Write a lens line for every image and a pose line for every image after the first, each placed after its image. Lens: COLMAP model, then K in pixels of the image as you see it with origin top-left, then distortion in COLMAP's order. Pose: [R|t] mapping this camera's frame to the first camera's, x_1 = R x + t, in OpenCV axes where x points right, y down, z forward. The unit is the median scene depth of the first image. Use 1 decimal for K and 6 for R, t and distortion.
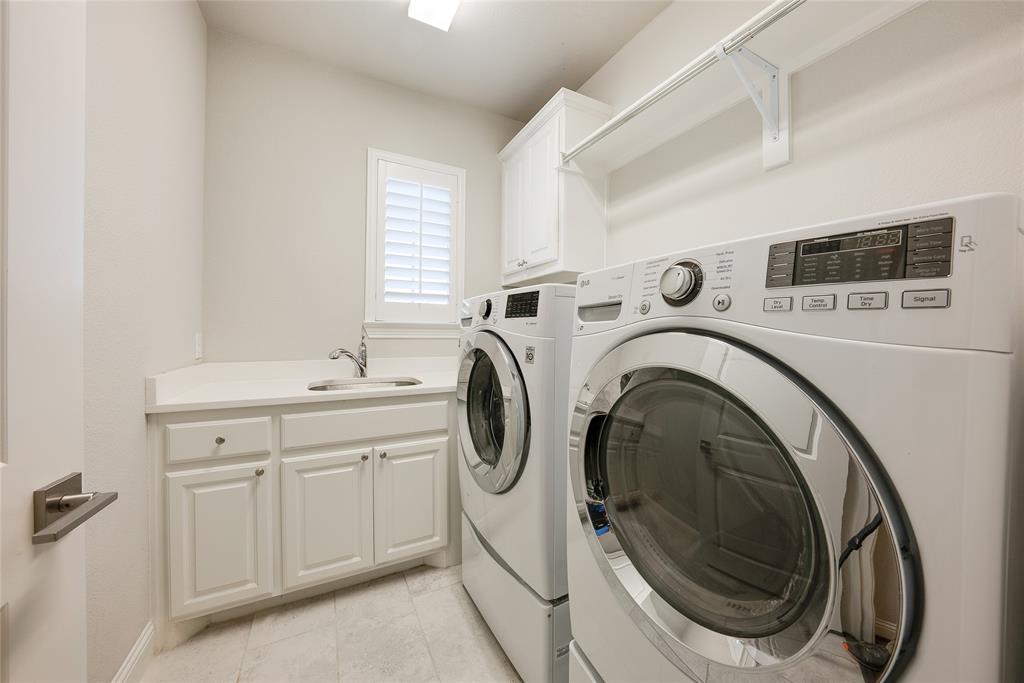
lens RADIAL K [[355.4, 0, 508.7], [0, 355.4, 338.6], [0, 0, 1]] dist [-0.013210, 0.000319]
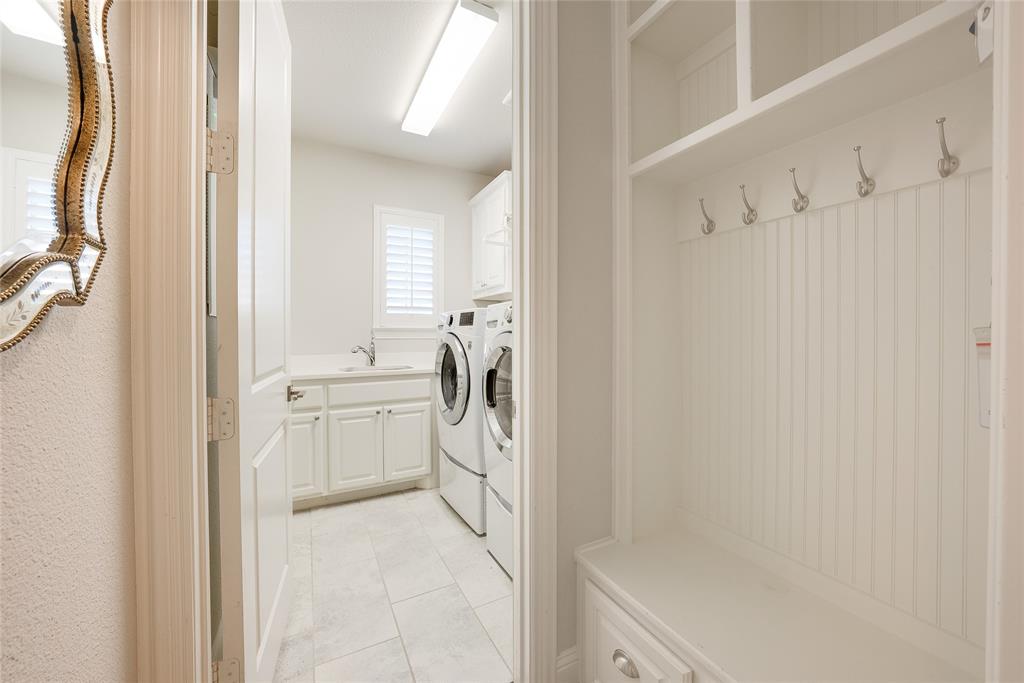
lens RADIAL K [[355.4, 0, 508.7], [0, 355.4, 338.6], [0, 0, 1]] dist [-0.013210, 0.000319]
pose [[0.999748, -0.010126, 0.020047, 0.155390], [0.010233, 0.999934, -0.005268, 0.014465], [-0.019992, 0.005472, 0.999785, -0.611996]]
